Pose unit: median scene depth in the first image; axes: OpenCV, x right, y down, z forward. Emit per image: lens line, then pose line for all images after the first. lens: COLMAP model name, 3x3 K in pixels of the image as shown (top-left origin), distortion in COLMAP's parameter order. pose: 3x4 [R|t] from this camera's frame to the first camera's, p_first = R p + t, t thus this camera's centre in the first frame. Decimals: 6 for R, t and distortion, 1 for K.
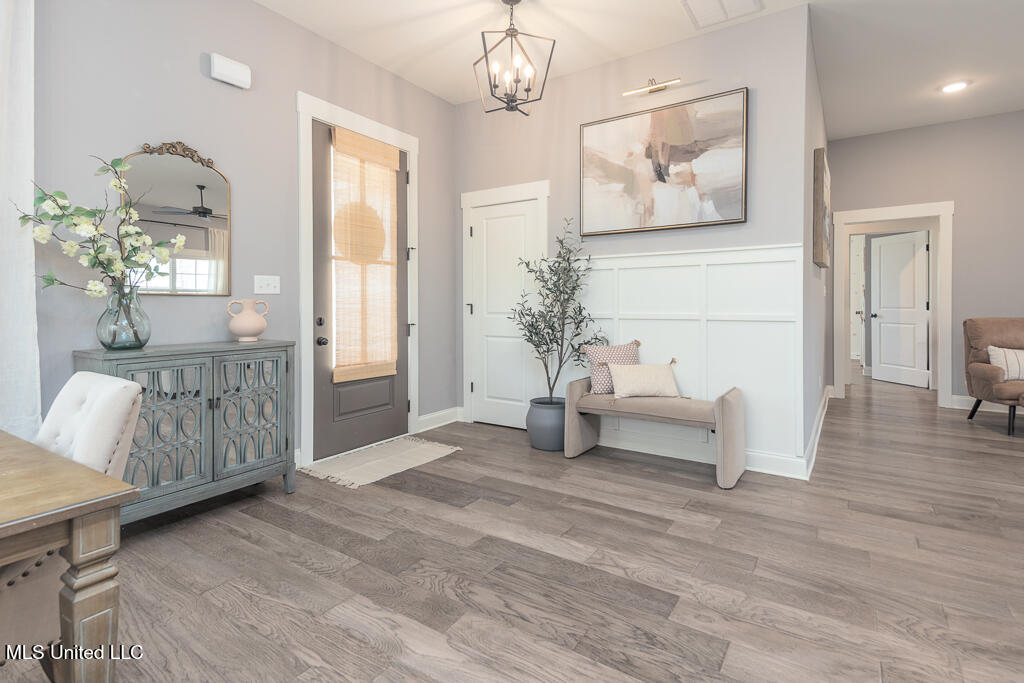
lens RADIAL K [[486.7, 0, 505.0], [0, 486.7, 304.2], [0, 0, 1]] dist [0.035453, -0.000173]
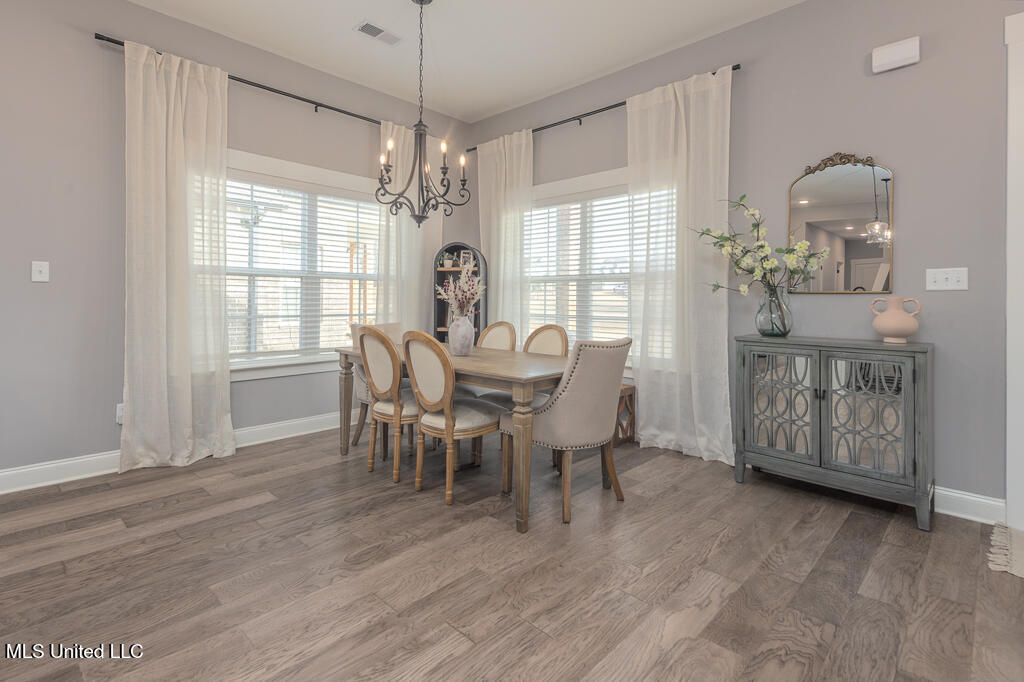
lens RADIAL K [[496.0, 0, 505.5], [0, 496.0, 296.0], [0, 0, 1]] dist [0.029032, -0.001487]
pose [[-0.160293, -0.007185, -0.987043, 0.638566], [-0.008354, 0.999948, -0.005922, -0.000337], [0.987034, 0.007296, -0.160345, 0.532824]]
